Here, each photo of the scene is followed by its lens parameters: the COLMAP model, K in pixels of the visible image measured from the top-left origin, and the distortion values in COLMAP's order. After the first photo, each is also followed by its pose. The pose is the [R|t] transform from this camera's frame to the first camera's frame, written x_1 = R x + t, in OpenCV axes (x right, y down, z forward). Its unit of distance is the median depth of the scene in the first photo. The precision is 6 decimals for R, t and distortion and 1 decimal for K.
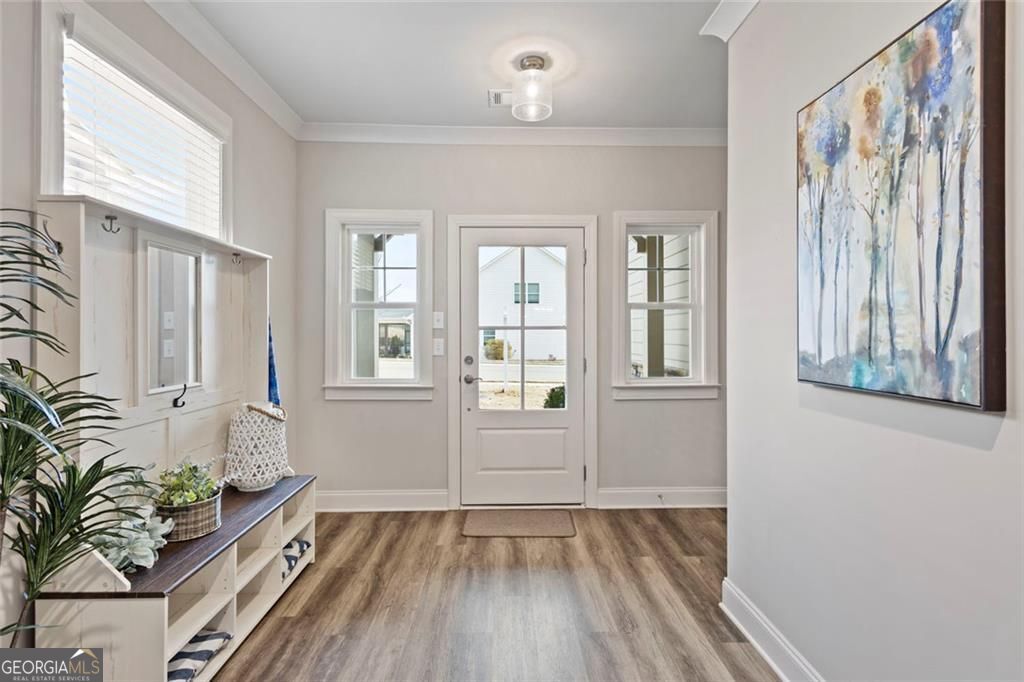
lens RADIAL K [[471.4, 0, 509.9], [0, 471.4, 336.9], [0, 0, 1]] dist [0.009233, -0.000921]
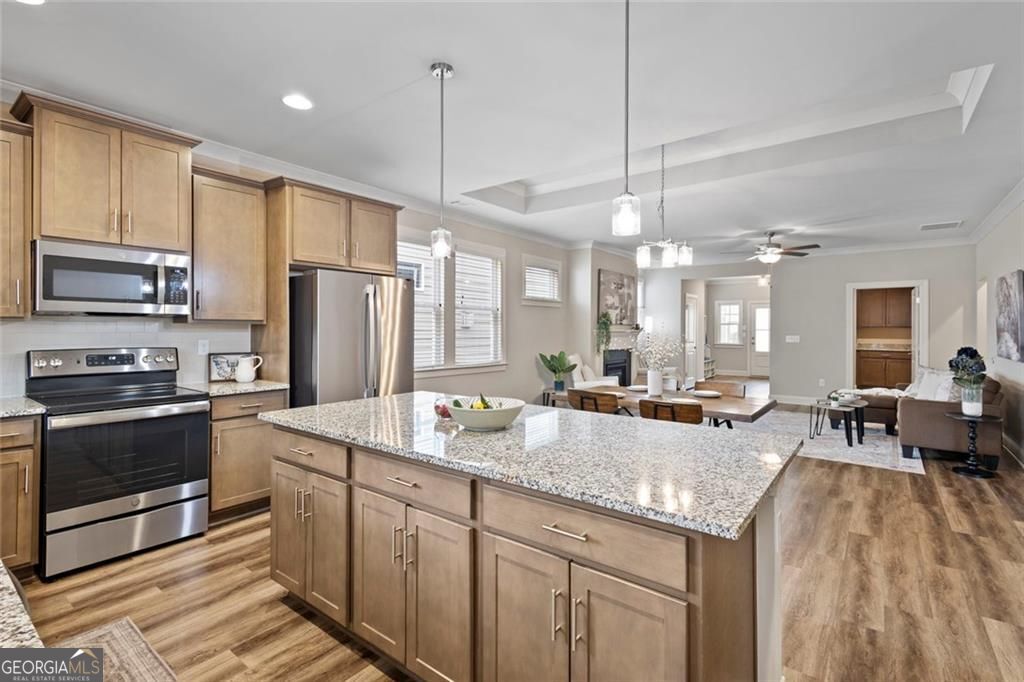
lens RADIAL K [[471.4, 0, 508.2], [0, 471.4, 326.9], [0, 0, 1]] dist [0.009233, -0.000921]
pose [[0.766197, 0.000435, -0.642606, 0.866965], [-0.008083, 0.999927, -0.008960, 0.004827], [0.642555, 0.012059, 0.766145, -3.263756]]
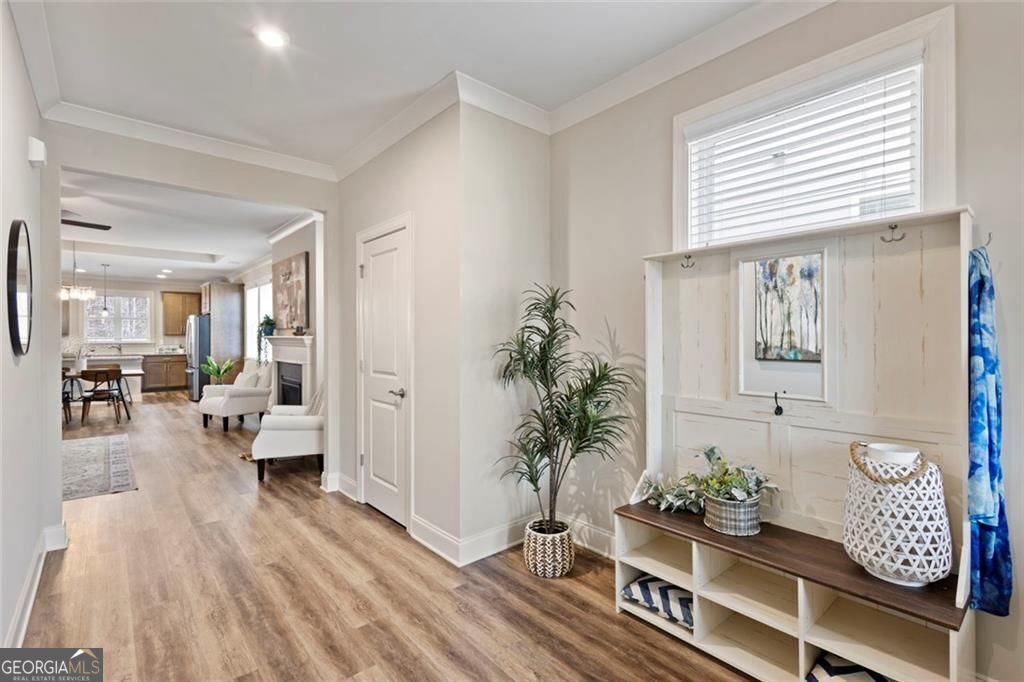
lens RADIAL K [[471.4, 0, 504.4], [0, 471.4, 340.9], [0, 0, 1]] dist [0.009233, -0.000921]
pose [[-0.781556, -0.003084, -0.623828, 0.210902], [-0.008654, 0.999945, 0.005898, -0.007093], [0.623775, 0.010008, -0.781540, 0.837349]]
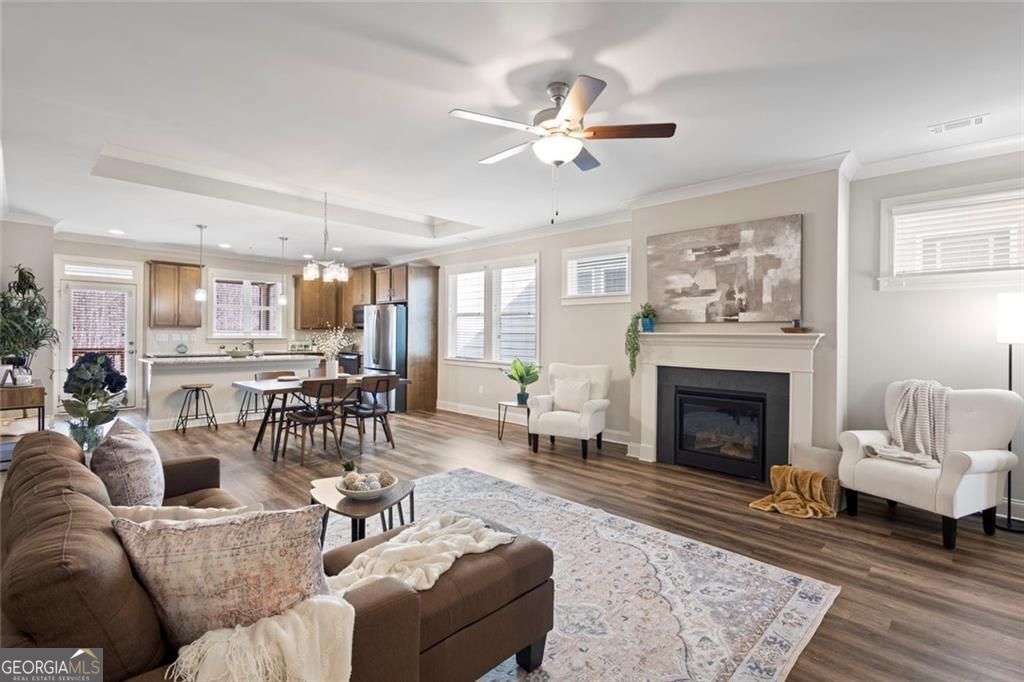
lens RADIAL K [[471.4, 0, 509.8], [0, 471.4, 333.9], [0, 0, 1]] dist [0.009233, -0.000921]
pose [[-0.719242, -0.010433, -0.694681, 1.040665], [-0.015267, 0.999883, 0.000790, 0.003335], [0.694592, 0.011174, -0.719318, -0.507809]]
